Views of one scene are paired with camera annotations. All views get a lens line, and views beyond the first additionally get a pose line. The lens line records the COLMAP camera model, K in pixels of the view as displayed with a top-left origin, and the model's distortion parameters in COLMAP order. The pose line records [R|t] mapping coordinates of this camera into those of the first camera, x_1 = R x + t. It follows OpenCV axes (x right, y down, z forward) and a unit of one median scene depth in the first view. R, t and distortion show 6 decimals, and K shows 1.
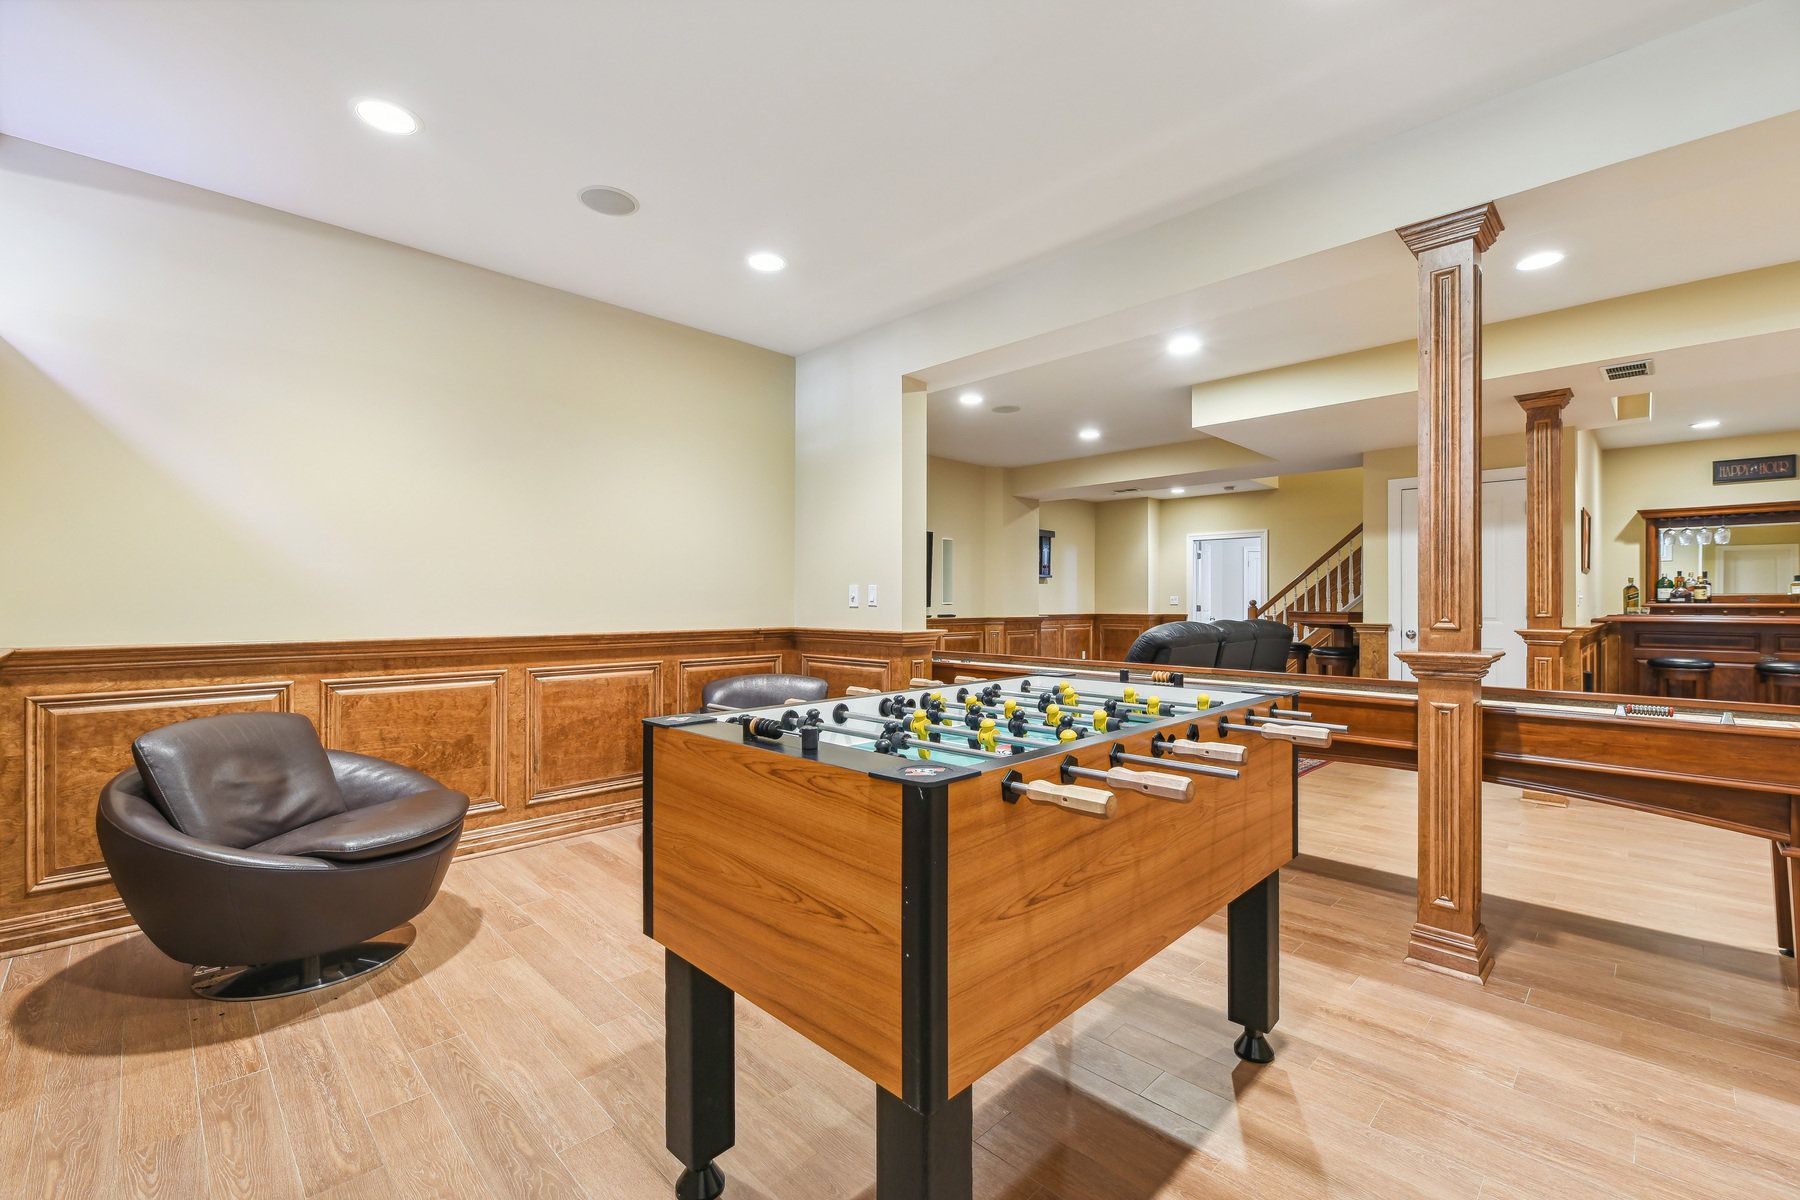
lens RADIAL K [[770.6, 0, 900.0], [0, 770.6, 600.7], [0, 0, 1]] dist [0.000623, -0.000082]
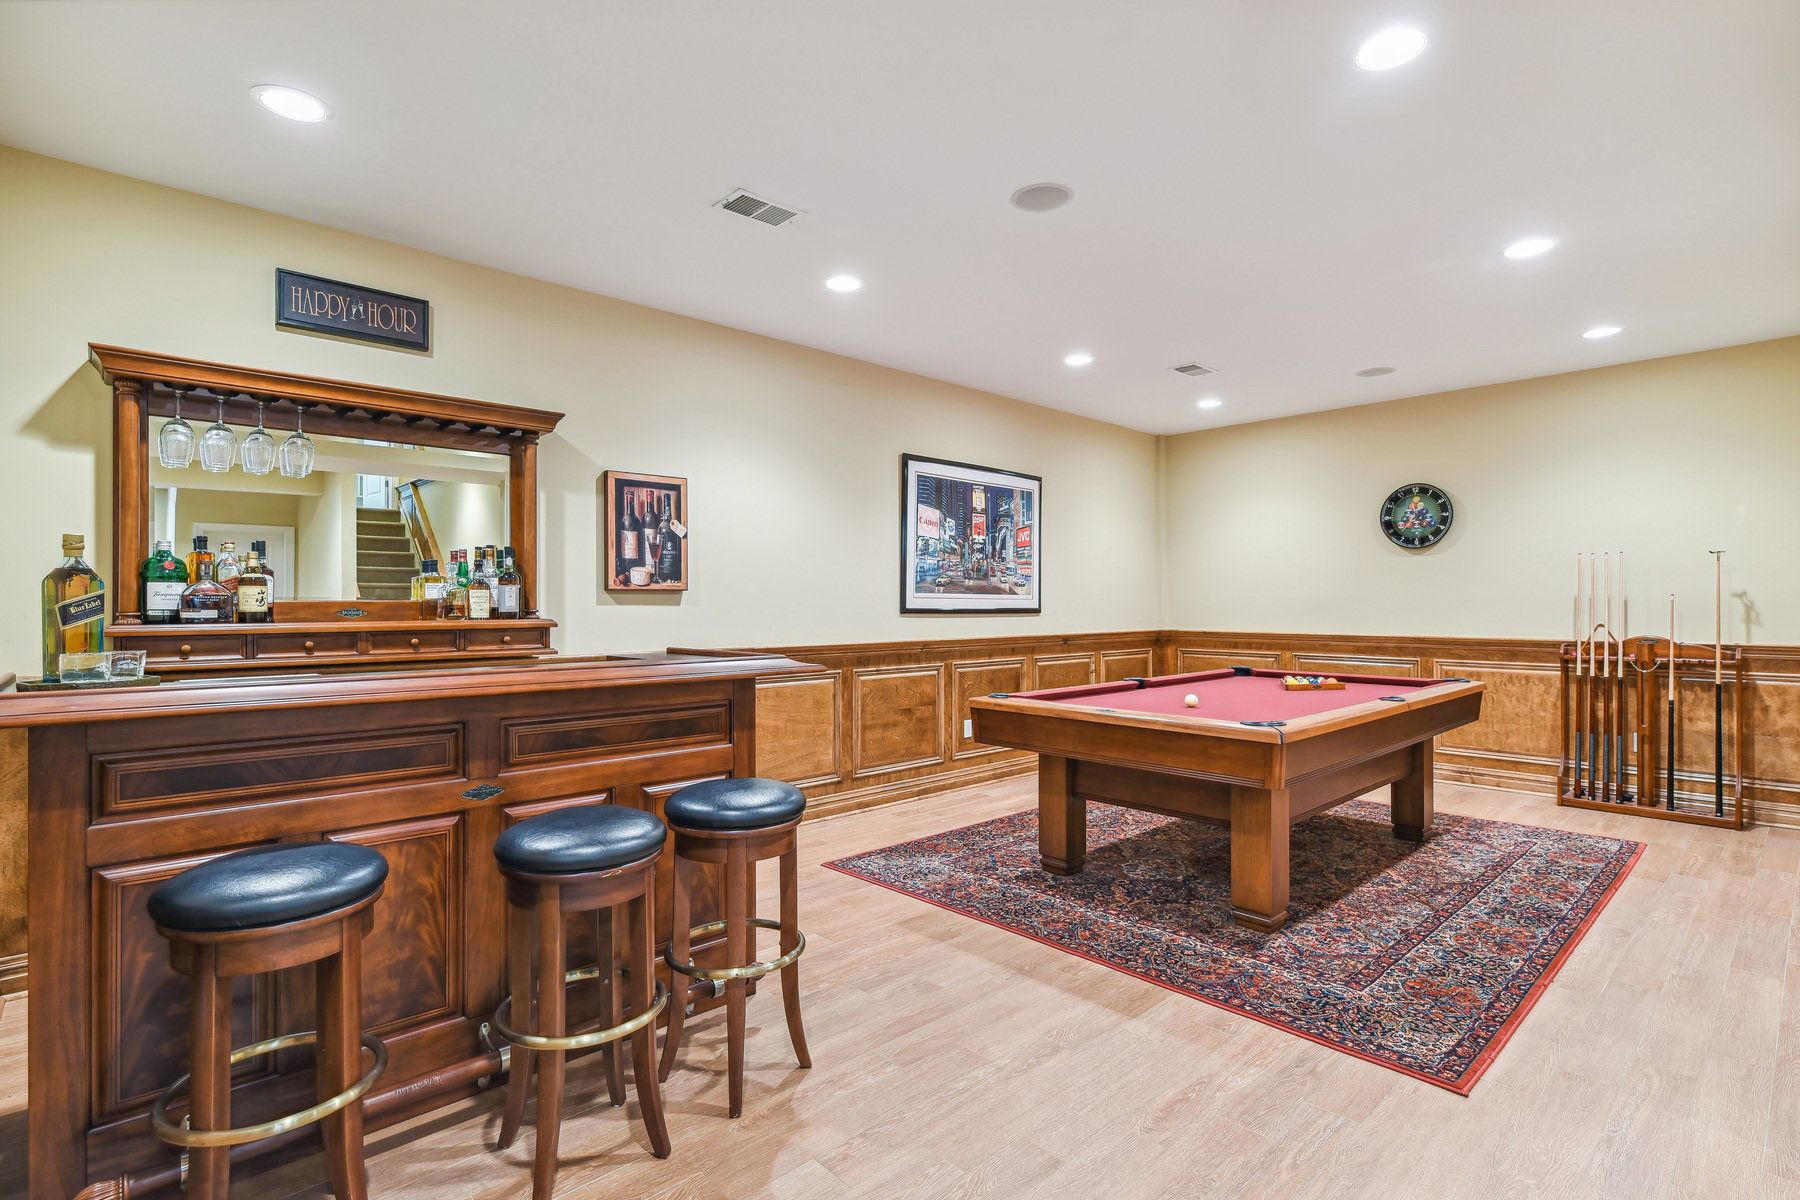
lens RADIAL K [[855.3, 0, 900.4], [0, 855.3, 600.3], [0, 0, 1]] dist [0.001960, 0.000124]
pose [[0.034539, 0.002873, 0.999399, 0.621067], [-0.002771, 0.999992, -0.002779, -0.007594], [-0.999400, -0.002673, 0.034547, 0.659868]]
